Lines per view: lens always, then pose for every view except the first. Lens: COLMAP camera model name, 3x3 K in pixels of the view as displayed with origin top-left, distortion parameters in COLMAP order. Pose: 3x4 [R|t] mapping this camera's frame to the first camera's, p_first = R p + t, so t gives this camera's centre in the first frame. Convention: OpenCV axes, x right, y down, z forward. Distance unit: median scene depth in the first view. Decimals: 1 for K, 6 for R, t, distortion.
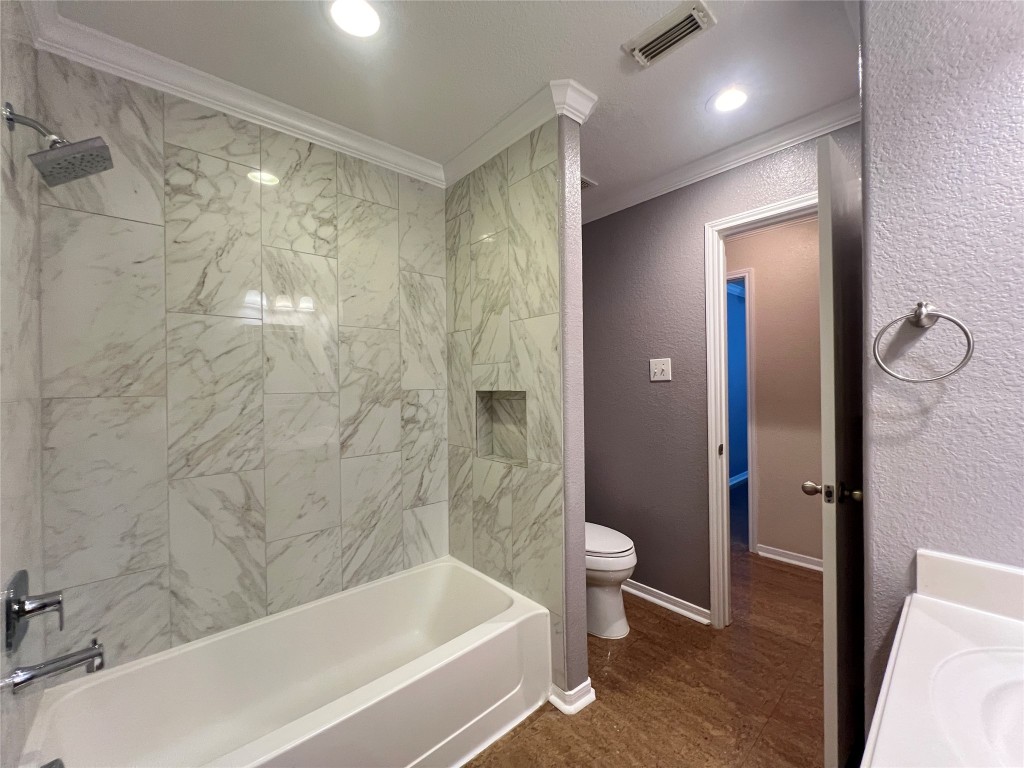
lens RADIAL K [[413.0, 0, 512.9], [0, 413.0, 383.7], [0, 0, 1]] dist [-0.006148, 0.001760]
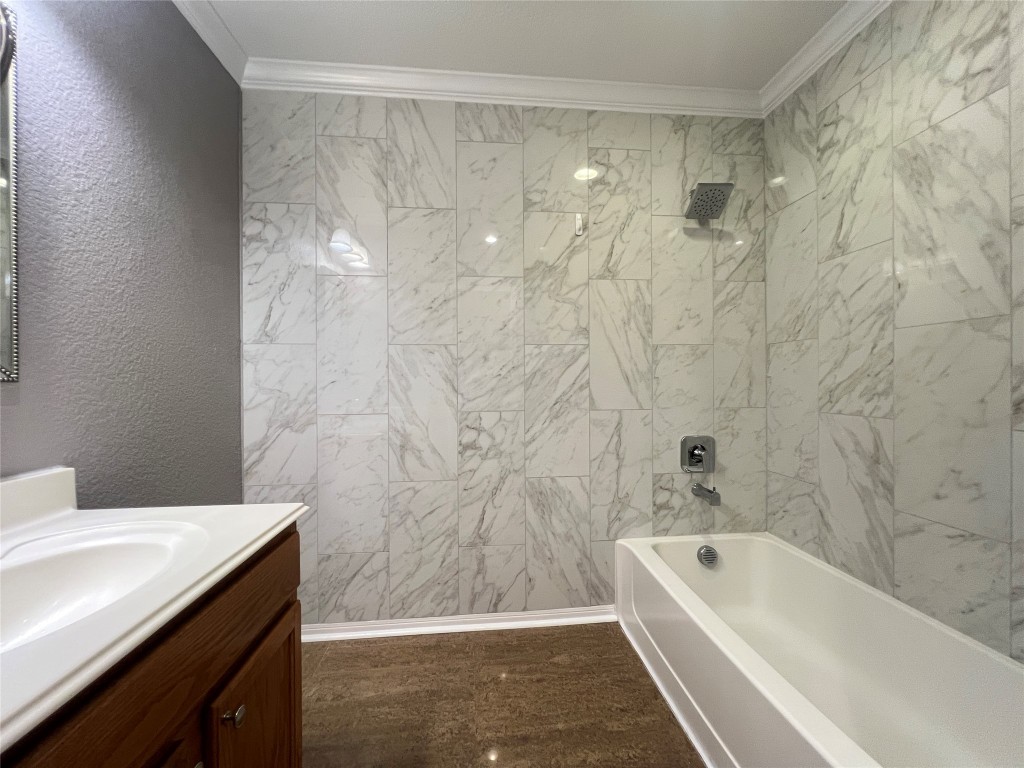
lens RADIAL K [[410.9, 0, 511.5], [0, 410.9, 382.8], [0, 0, 1]] dist [-0.006110, 0.001646]
pose [[-0.587888, 0.020881, -0.808673, 0.526933], [0.014012, 0.999780, 0.015629, 0.112975], [0.808821, -0.002143, -0.588051, 0.889741]]
